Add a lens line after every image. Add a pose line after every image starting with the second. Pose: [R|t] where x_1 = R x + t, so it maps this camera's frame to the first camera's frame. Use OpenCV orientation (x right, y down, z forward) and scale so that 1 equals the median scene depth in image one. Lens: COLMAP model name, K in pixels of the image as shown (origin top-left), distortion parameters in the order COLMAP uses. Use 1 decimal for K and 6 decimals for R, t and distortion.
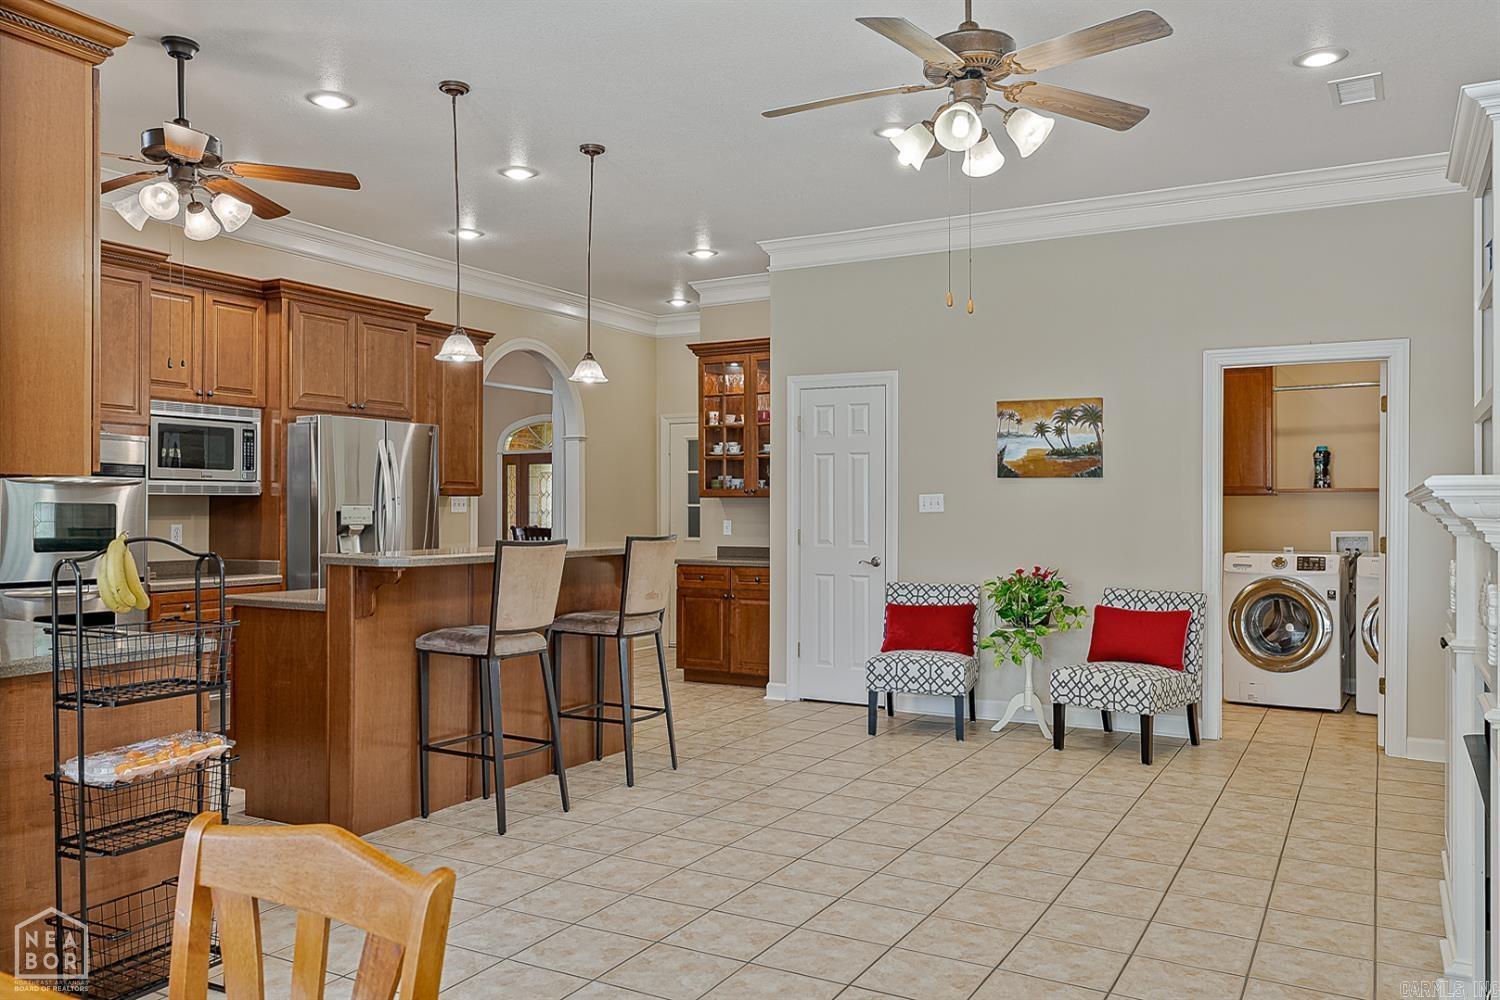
lens RADIAL K [[1132.4, 0, 749.2], [0, 1132.4, 503.8], [0, 0, 1]] dist [0.034195, 0.002885]
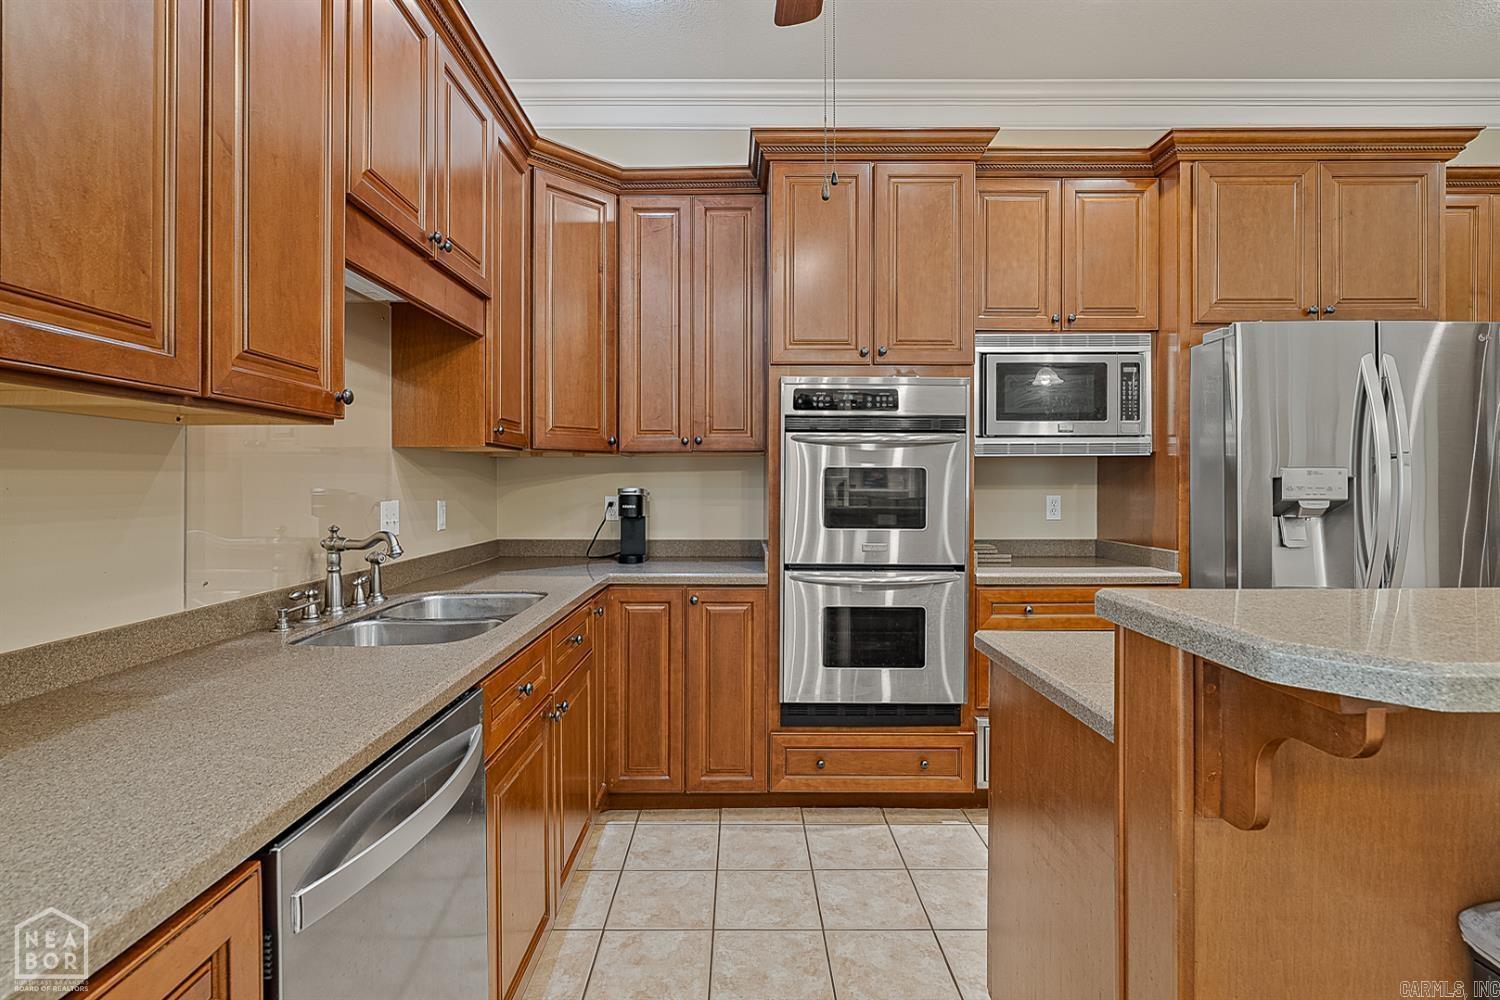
lens RADIAL K [[707.7, 0, 741.3], [0, 707.7, 478.3], [0, 0, 1]] dist [-0.005638, 0.001496]
pose [[0.482909, -0.004282, -0.875660, -0.167874], [0.004651, 0.999986, -0.002325, 0.006458], [0.875658, -0.002950, 0.482922, 0.563915]]
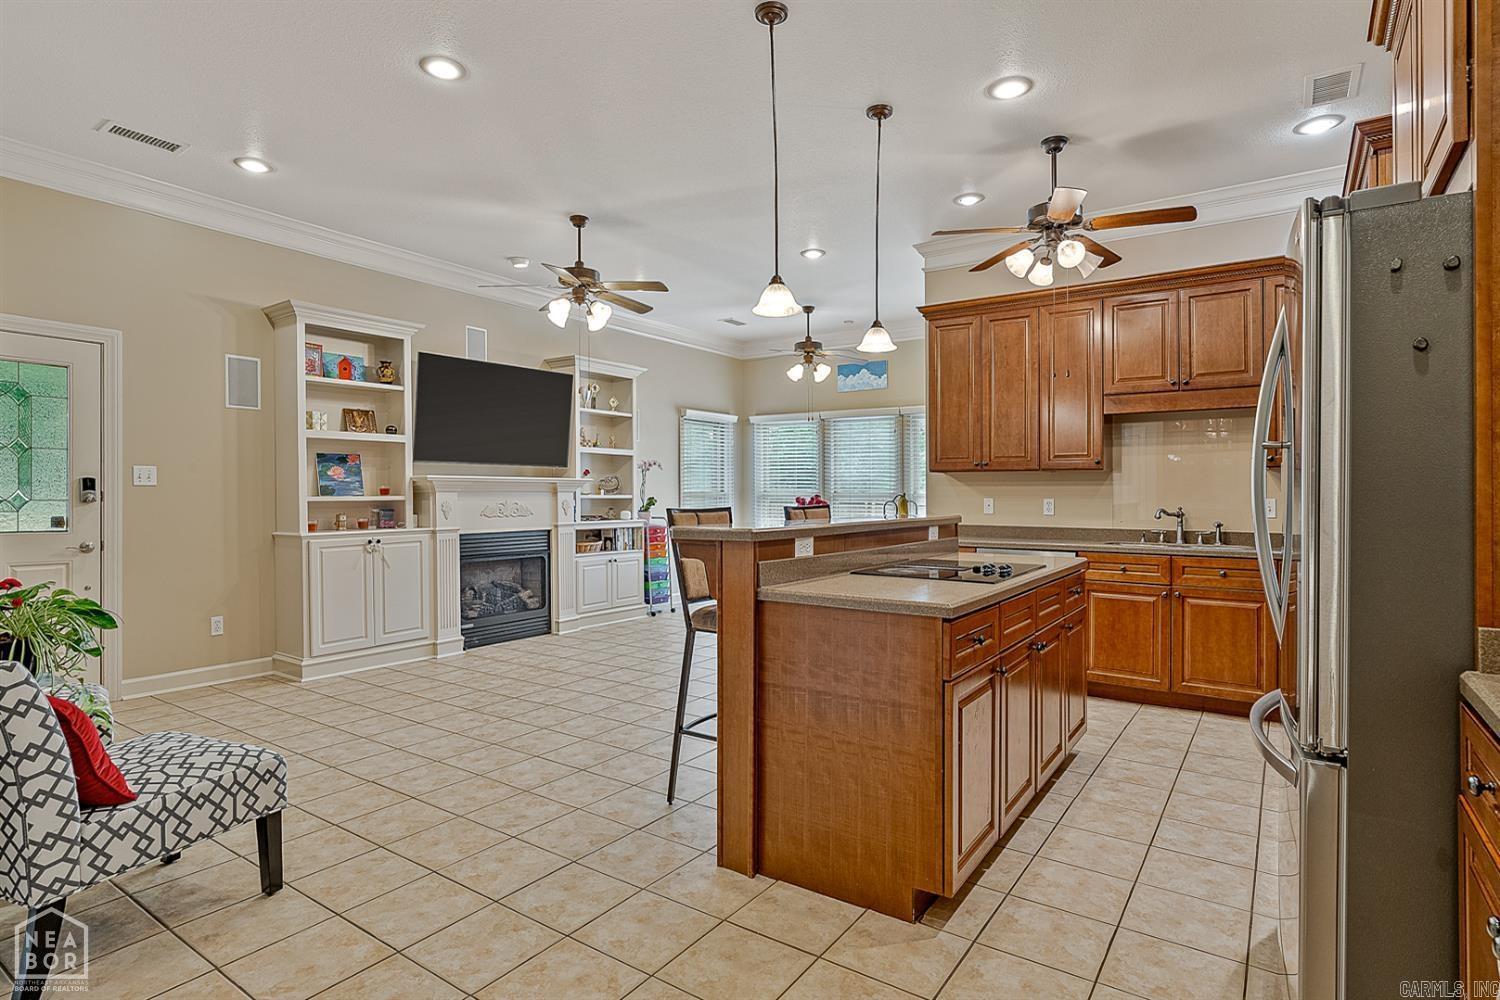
lens RADIAL K [[777.4, 0, 748.9], [0, 777.4, 499.1], [0, 0, 1]] dist [0.000286, -0.000003]
pose [[-0.995197, -0.004653, 0.097777, -0.223936], [-0.004290, 0.999983, 0.003921, 0.021940], [-0.097794, 0.003483, -0.995201, 1.990202]]
